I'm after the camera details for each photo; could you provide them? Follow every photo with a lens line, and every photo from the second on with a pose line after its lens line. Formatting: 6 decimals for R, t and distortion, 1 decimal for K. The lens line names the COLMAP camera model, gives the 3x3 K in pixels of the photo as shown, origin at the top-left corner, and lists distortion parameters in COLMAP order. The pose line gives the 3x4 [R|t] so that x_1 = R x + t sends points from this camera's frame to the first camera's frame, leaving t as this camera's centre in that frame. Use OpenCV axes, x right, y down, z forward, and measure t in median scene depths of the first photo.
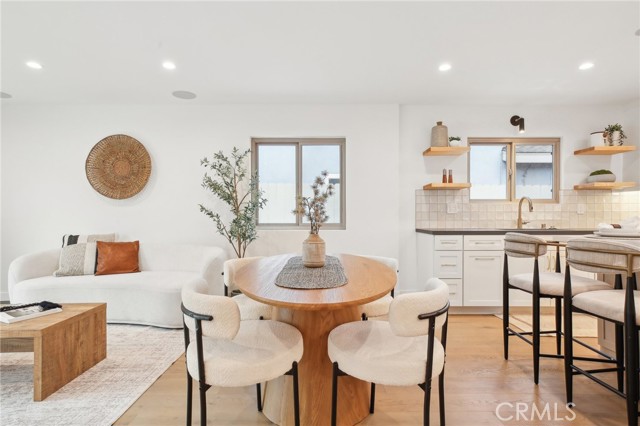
lens RADIAL K [[344.4, 0, 318.6], [0, 344.4, 218.1], [0, 0, 1]] dist [0.005418, 0.010954]
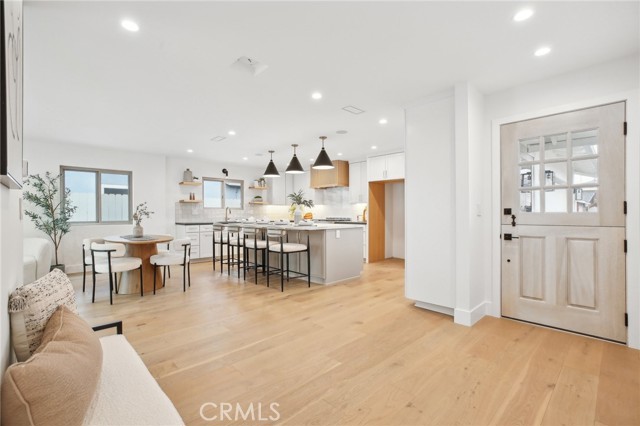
lens RADIAL K [[292.0, 0, 320.3], [0, 292.0, 212.3], [0, 0, 1]] dist [-0.017728, 0.007503]
pose [[0.724553, -0.001113, 0.689218, -0.253750], [0.005786, 0.999973, -0.004467, -0.016501], [-0.689195, 0.007224, 0.724540, -0.740846]]
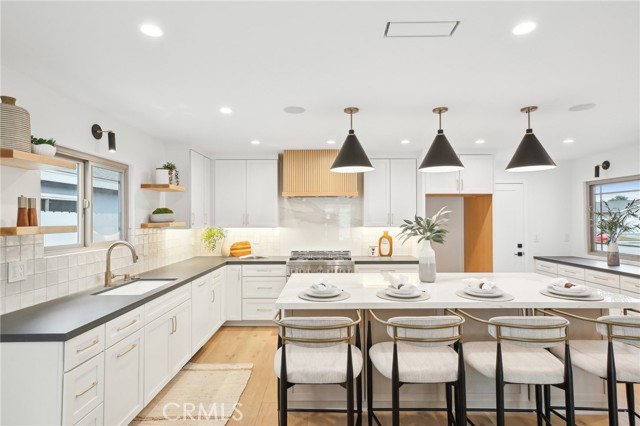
lens RADIAL K [[344.4, 0, 319.9], [0, 344.4, 217.7], [0, 0, 1]] dist [0.005418, 0.010954]
pose [[0.008567, 0.005202, 0.999950, -0.131073], [0.007544, 0.999958, -0.005267, -0.104638], [-0.999935, 0.007588, 0.008528, 0.563336]]
